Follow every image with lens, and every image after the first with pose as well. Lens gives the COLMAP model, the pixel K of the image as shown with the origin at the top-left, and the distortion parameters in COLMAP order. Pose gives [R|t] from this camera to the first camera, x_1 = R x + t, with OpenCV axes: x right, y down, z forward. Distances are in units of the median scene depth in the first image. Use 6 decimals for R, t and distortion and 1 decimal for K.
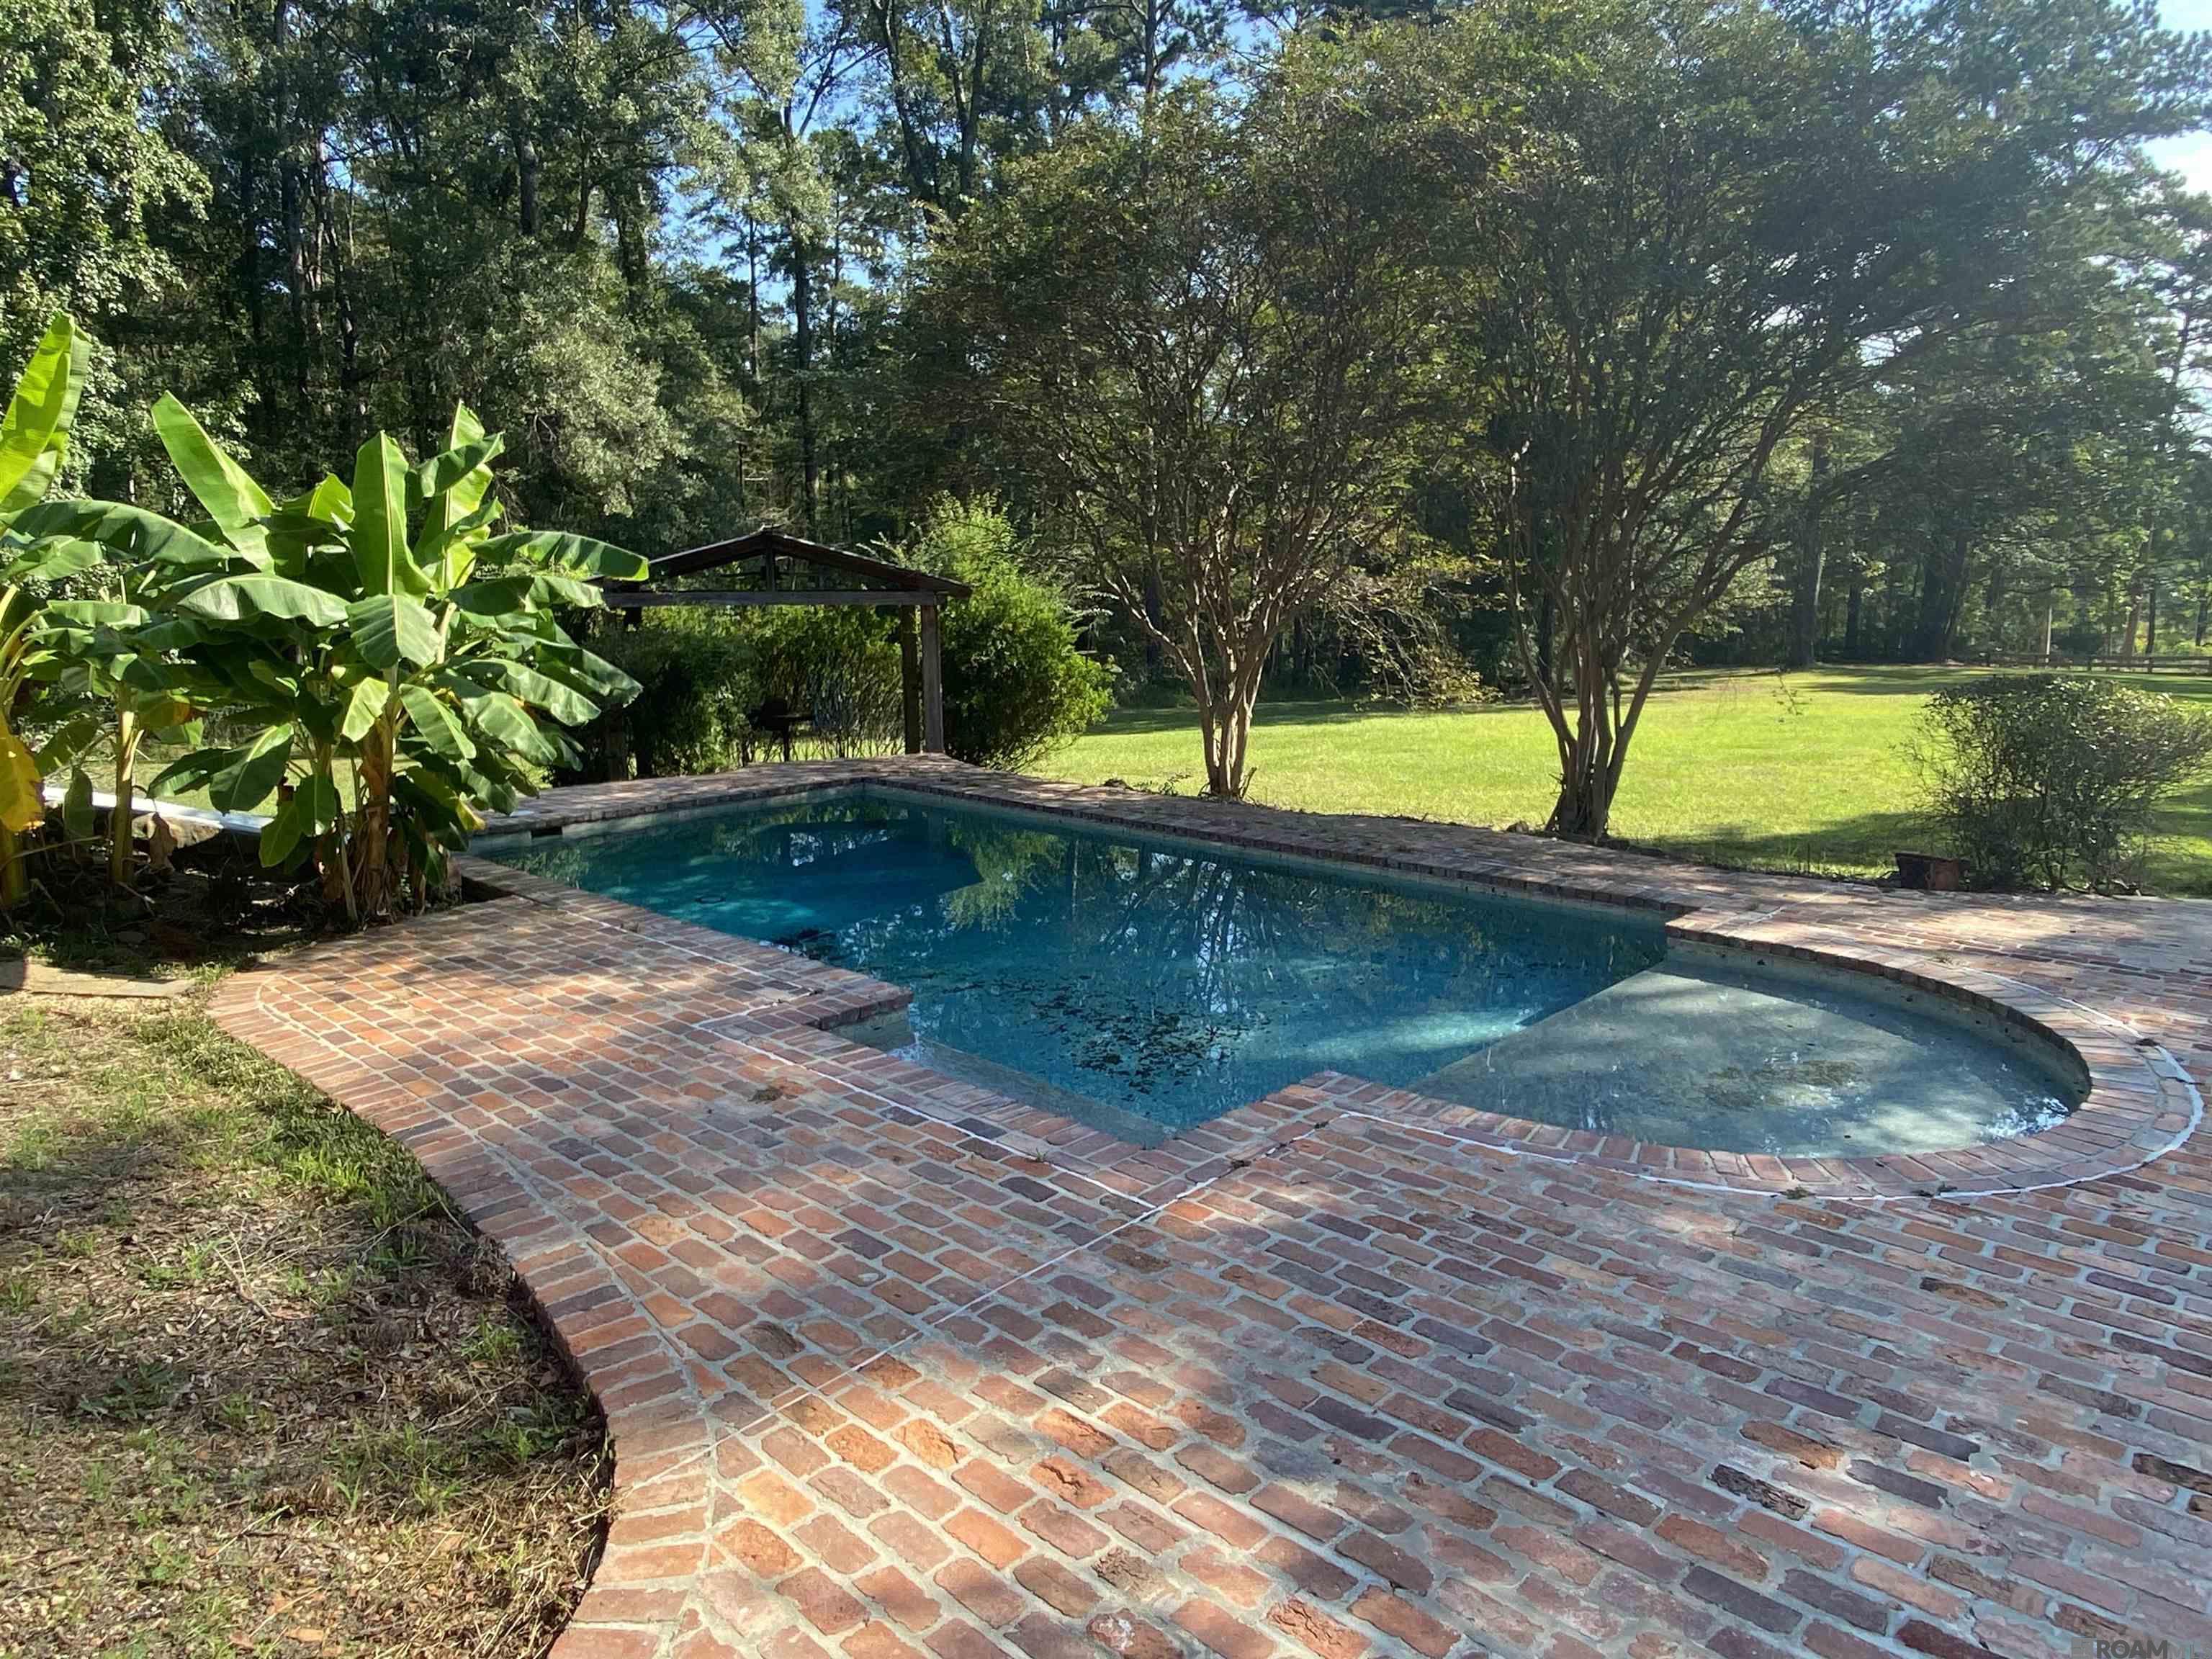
lens RADIAL K [[1462.9, 0, 1106.0], [0, 1462.9, 829.5], [0, 0, 1]] dist [0.027456, -0.041999]
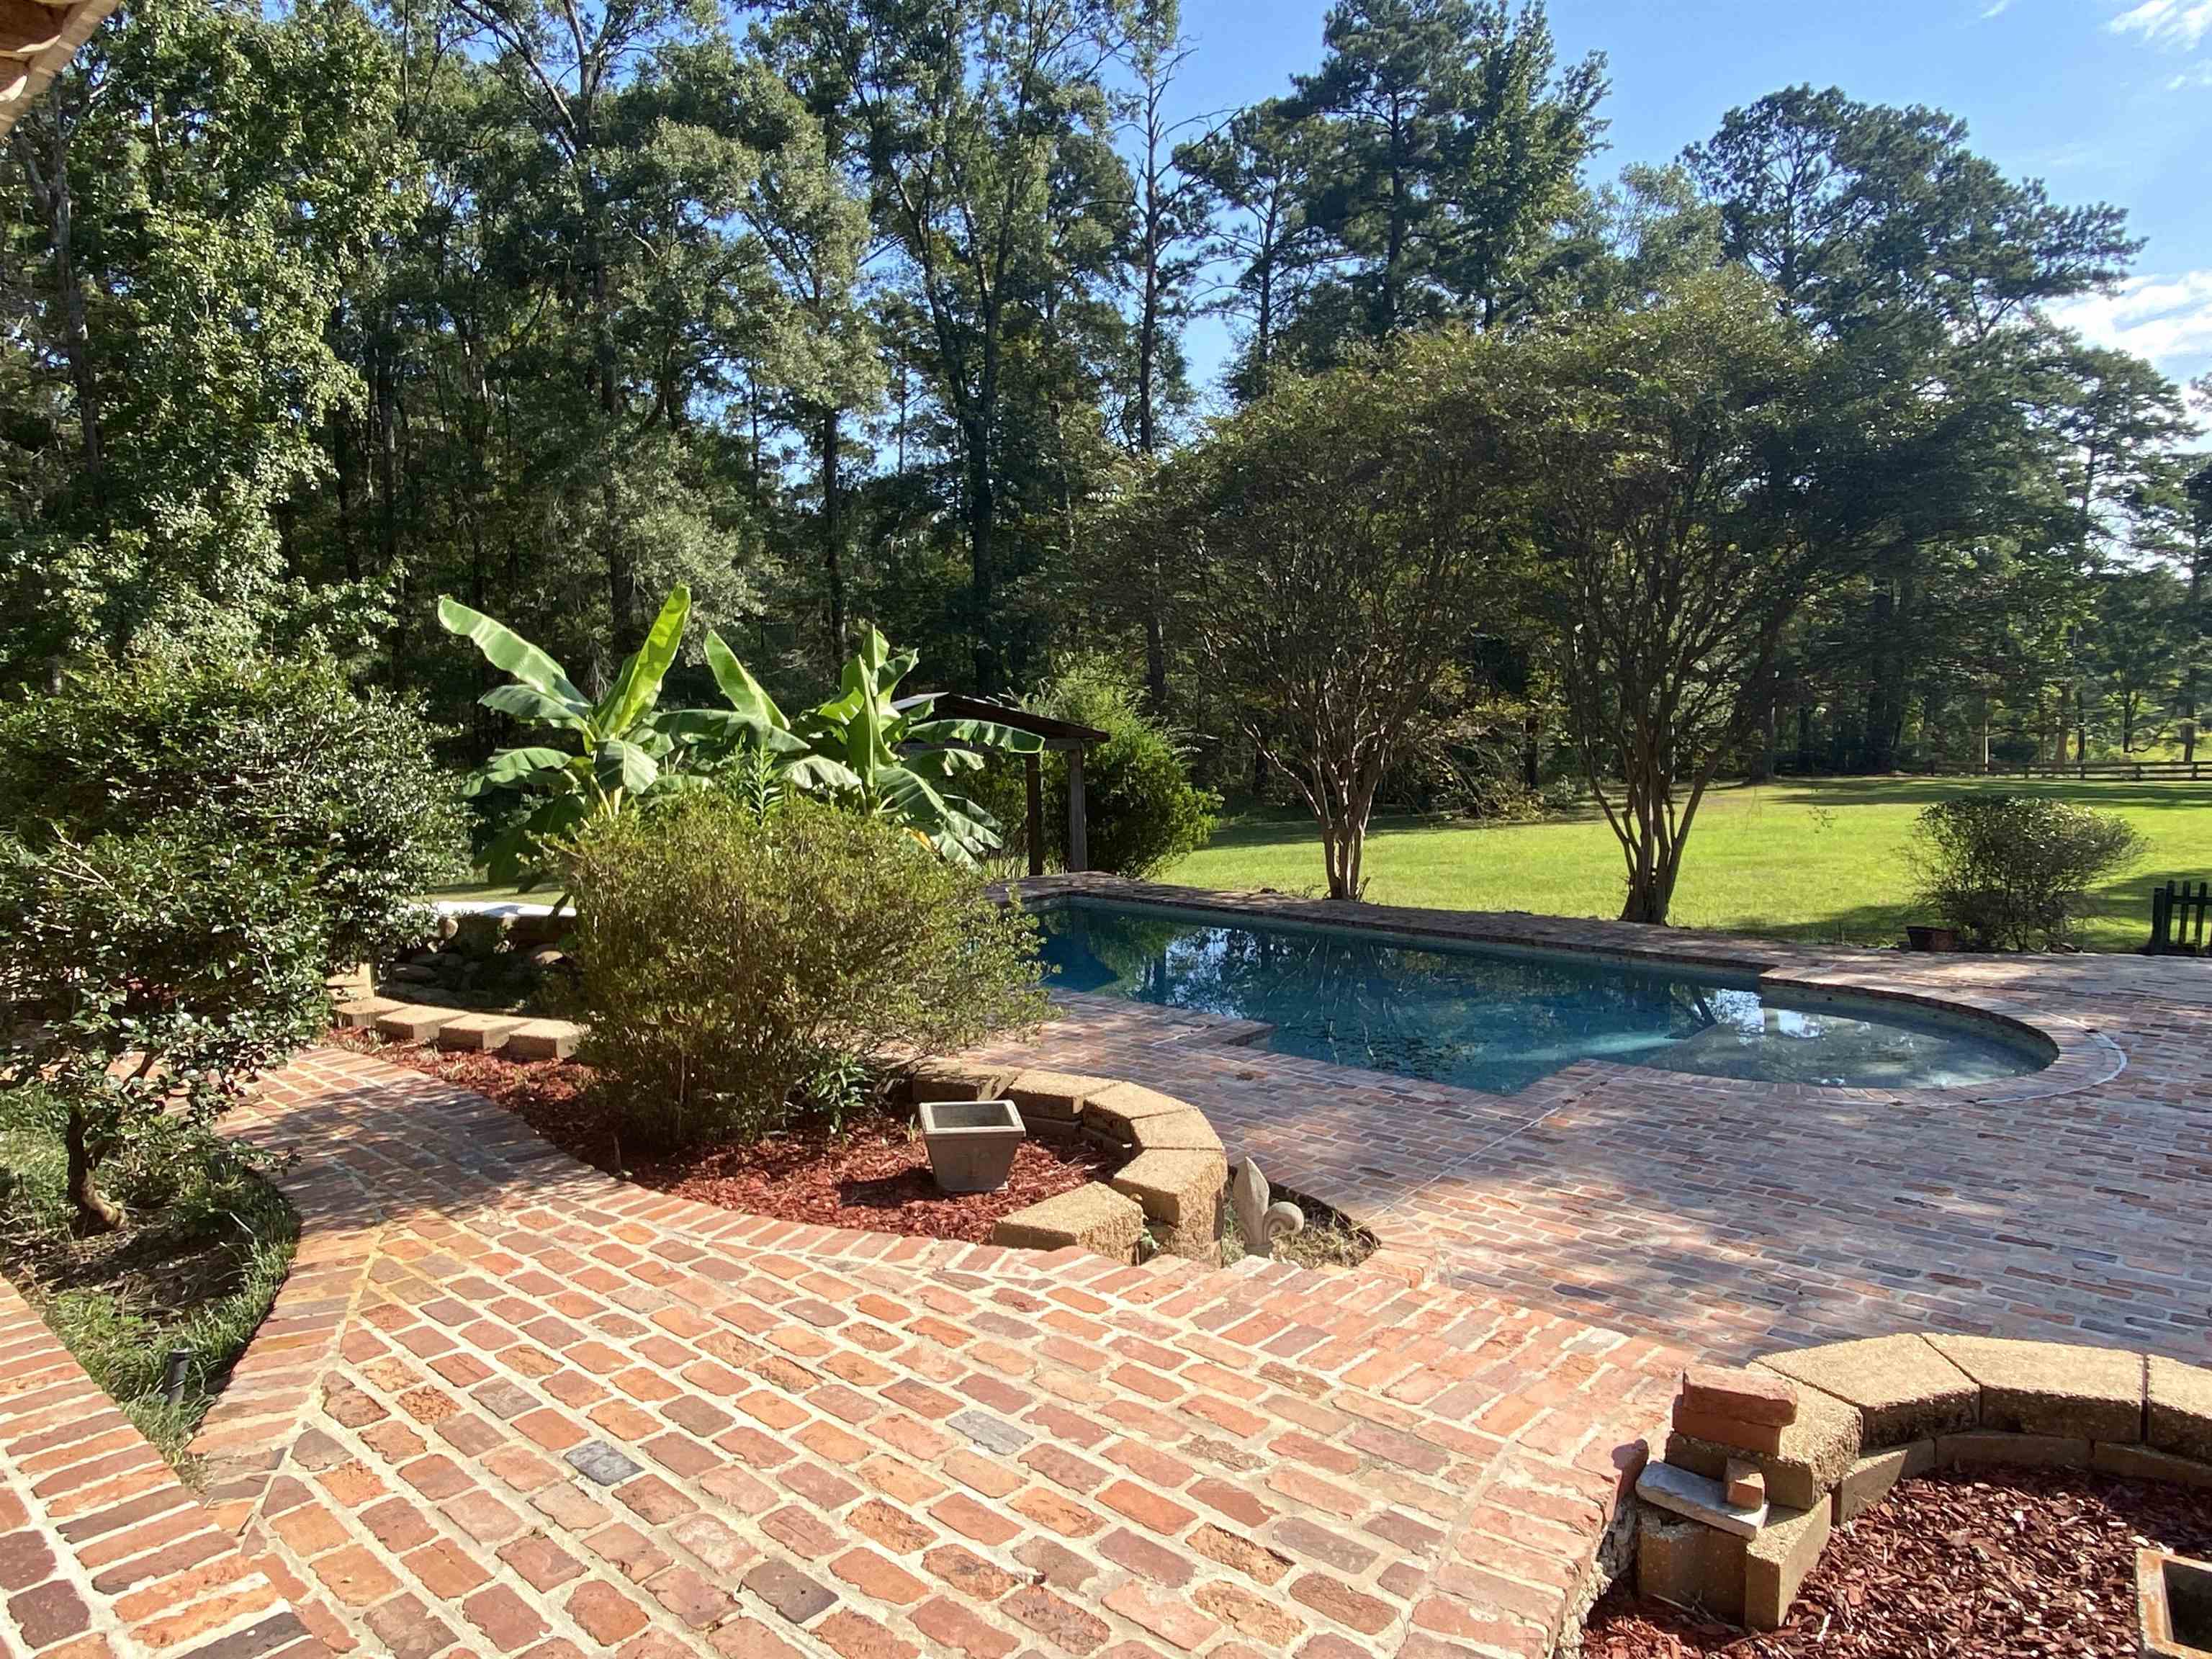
lens RADIAL K [[1441.7, 0, 1106.0], [0, 1441.7, 829.5], [0, 0, 1]] dist [0.038696, -0.070695]
pose [[0.999568, -0.020537, 0.021030, -0.071127], [0.022229, 0.996246, -0.083662, 0.006792], [-0.019233, 0.084094, 0.996272, -0.102648]]
